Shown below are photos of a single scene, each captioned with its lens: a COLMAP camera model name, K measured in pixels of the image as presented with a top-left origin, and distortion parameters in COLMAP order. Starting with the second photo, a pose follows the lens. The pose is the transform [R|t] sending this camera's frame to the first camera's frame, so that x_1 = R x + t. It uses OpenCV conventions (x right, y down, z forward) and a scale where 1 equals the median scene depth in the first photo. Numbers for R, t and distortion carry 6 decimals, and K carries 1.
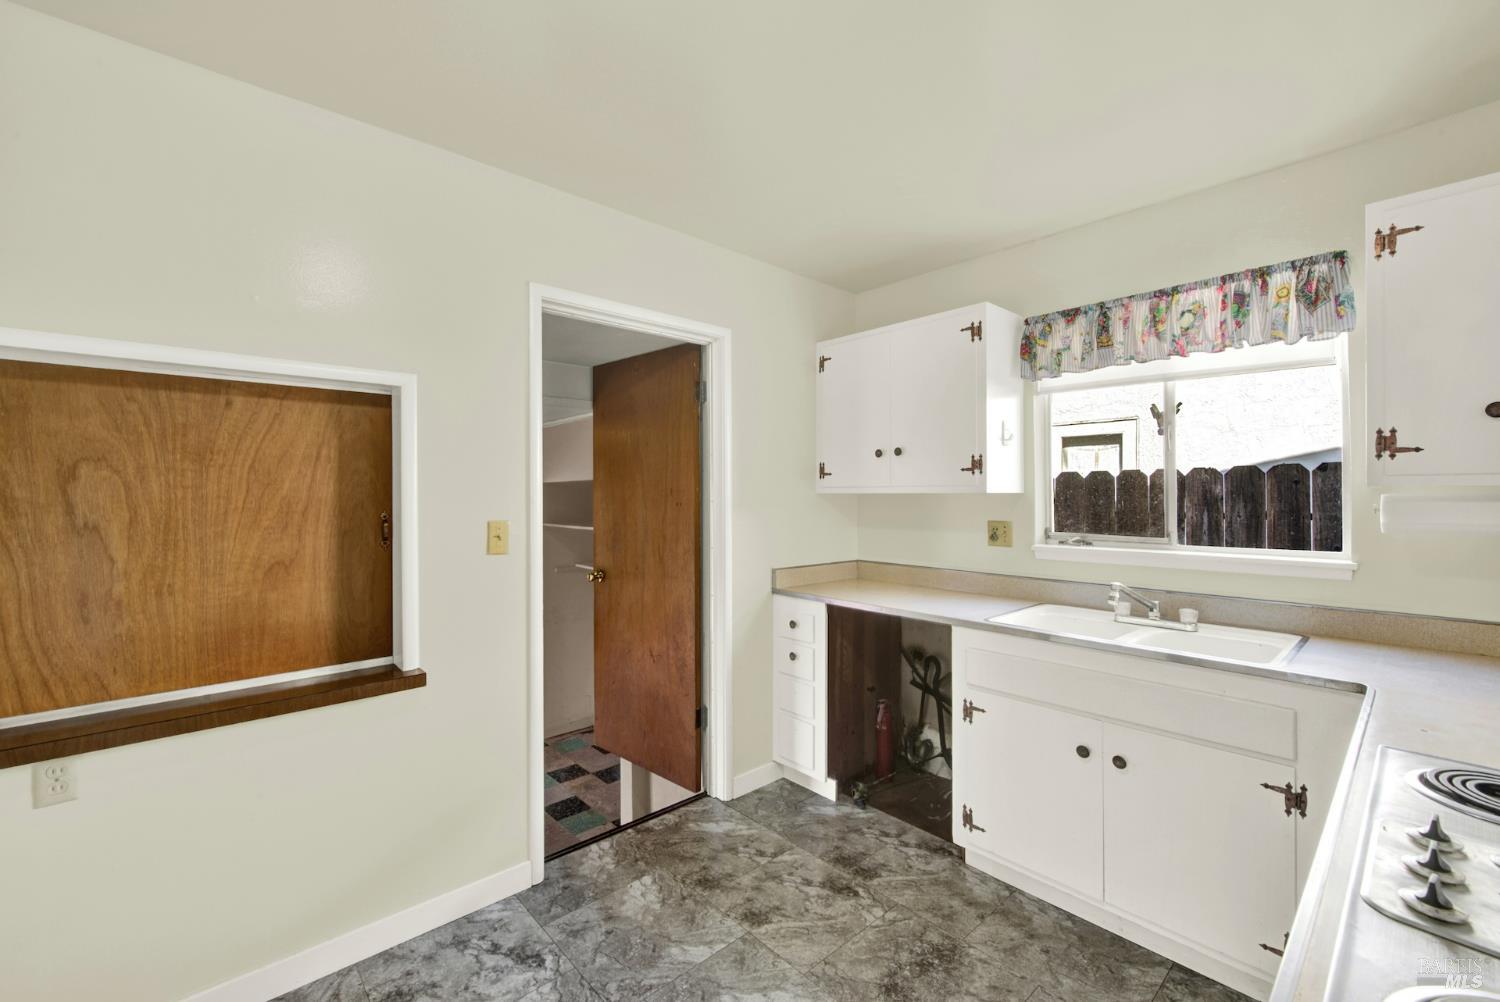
lens RADIAL K [[616.7, 0, 755.1], [0, 616.7, 498.9], [0, 0, 1]] dist [0.003171, -0.002676]
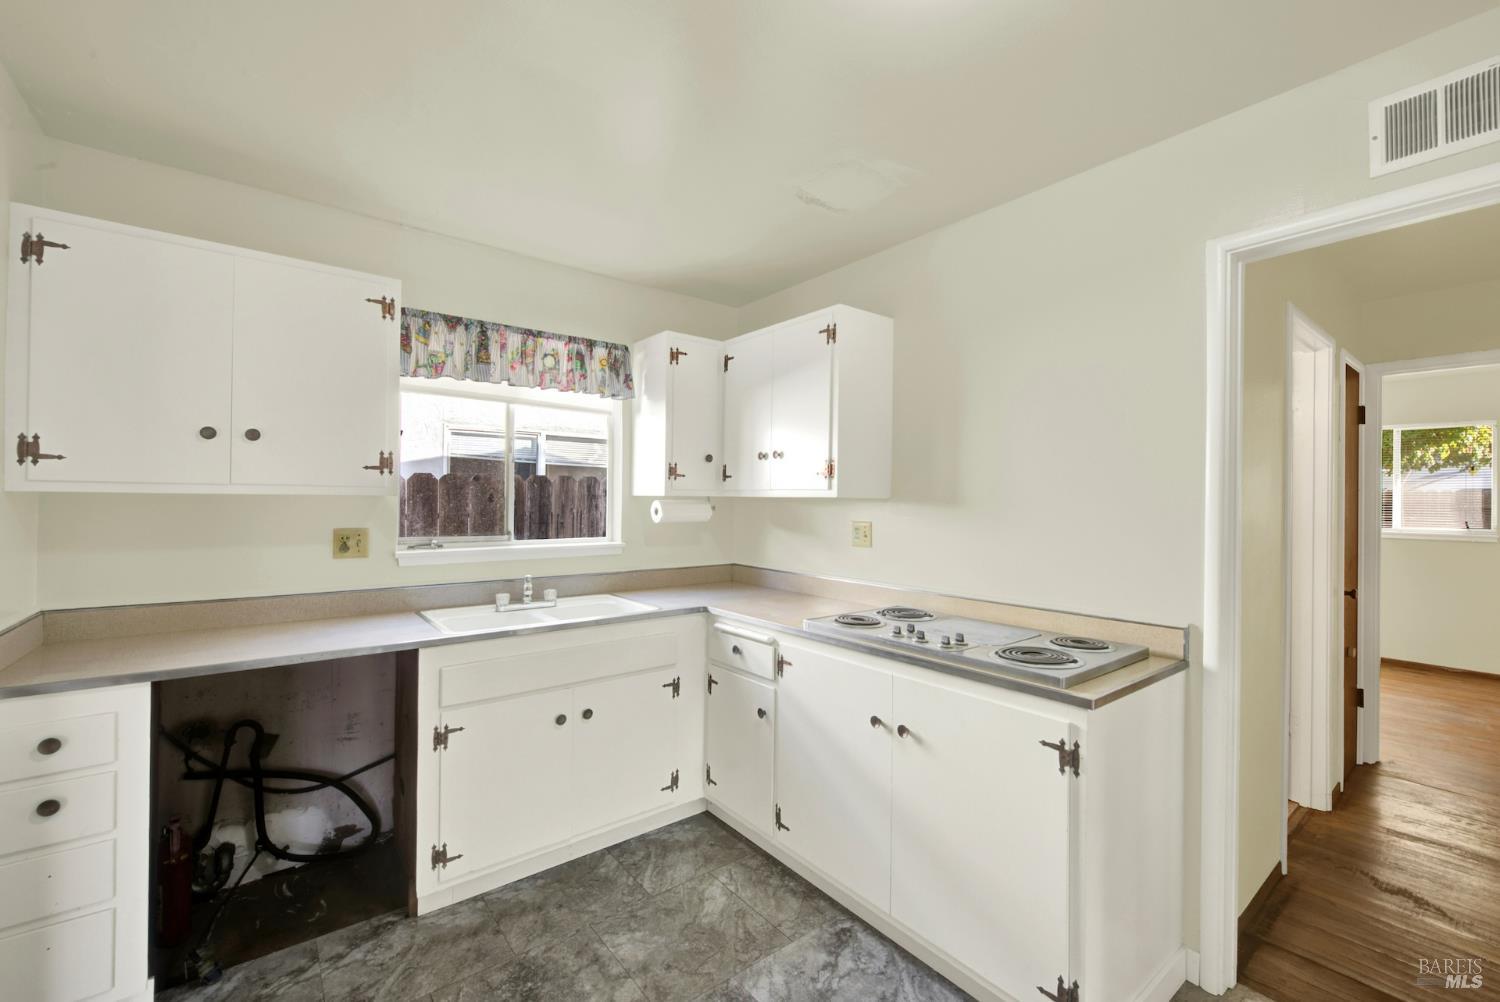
lens RADIAL K [[616.7, 0, 753.3], [0, 616.7, 504.9], [0, 0, 1]] dist [0.003171, -0.002676]
pose [[0.075995, -0.003497, 0.997102, -0.508983], [-0.000189, 0.999994, 0.003521, 0.000072], [-0.997108, -0.000456, 0.075994, 0.465753]]
